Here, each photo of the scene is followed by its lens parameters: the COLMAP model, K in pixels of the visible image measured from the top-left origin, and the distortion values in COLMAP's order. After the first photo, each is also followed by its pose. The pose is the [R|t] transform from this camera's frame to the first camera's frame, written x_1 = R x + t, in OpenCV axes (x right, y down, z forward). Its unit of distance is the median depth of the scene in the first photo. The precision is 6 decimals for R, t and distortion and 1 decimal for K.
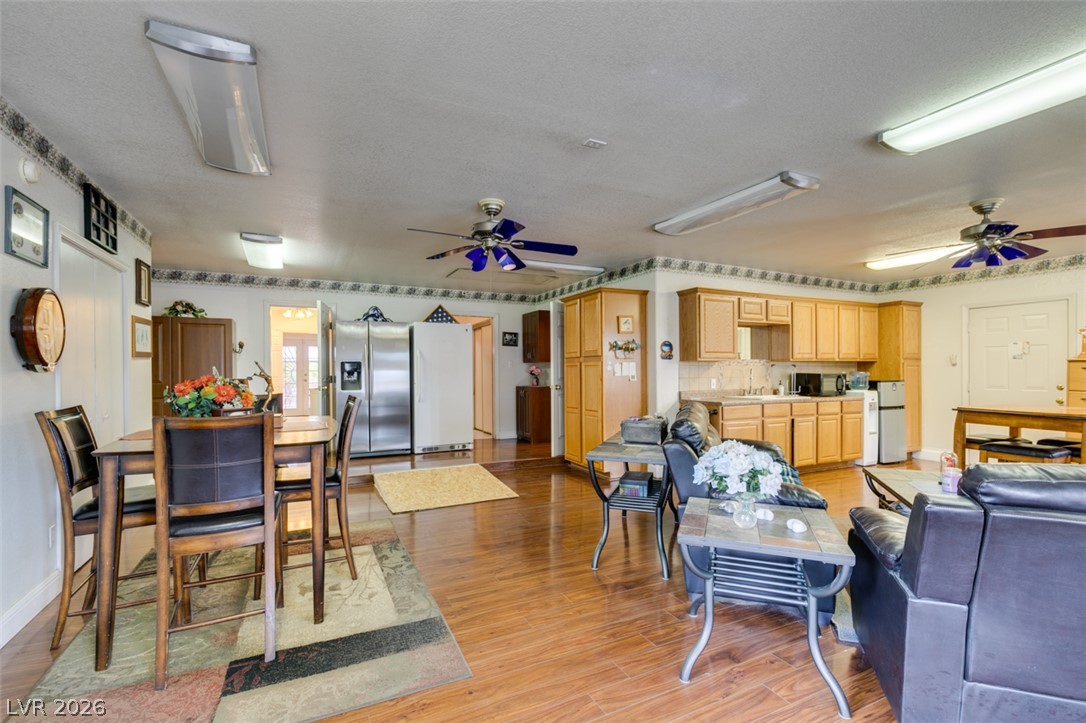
lens RADIAL K [[487.3, 0, 540.1], [0, 487.3, 377.6], [0, 0, 1]] dist [0.000981, -0.000963]
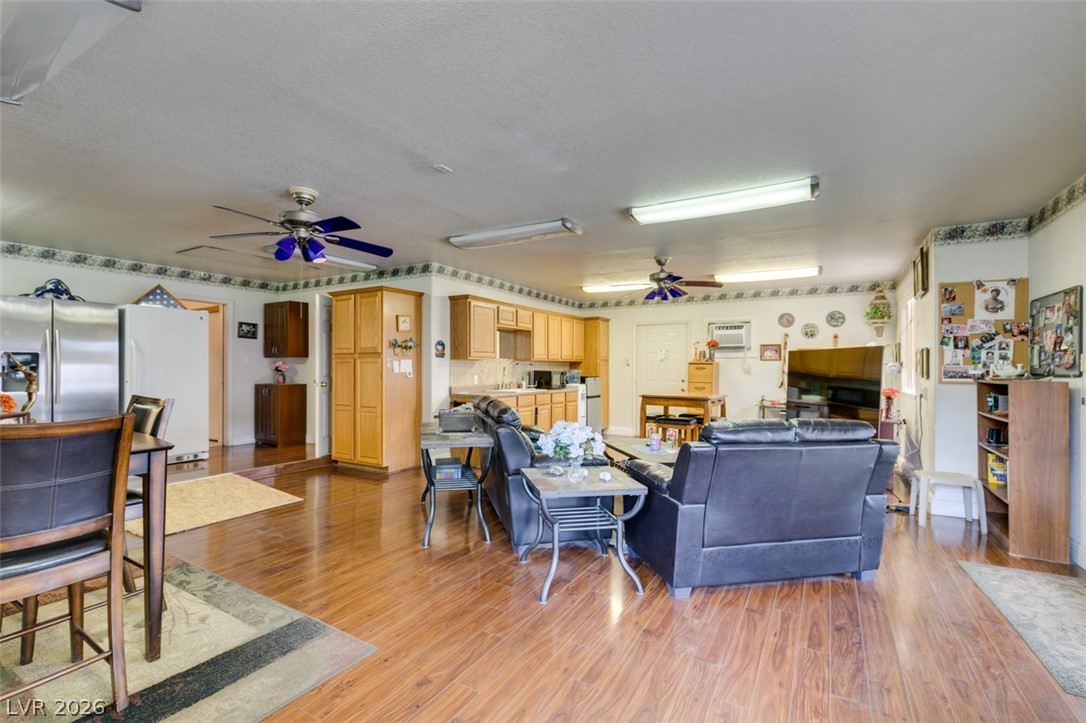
lens RADIAL K [[487.3, 0, 540.1], [0, 487.3, 377.6], [0, 0, 1]] dist [0.000981, -0.000963]
pose [[0.836800, -0.003851, 0.547495, -0.150712], [-0.000019, 0.999975, 0.007063, -0.000200], [-0.547509, -0.005921, 0.836779, -0.036957]]
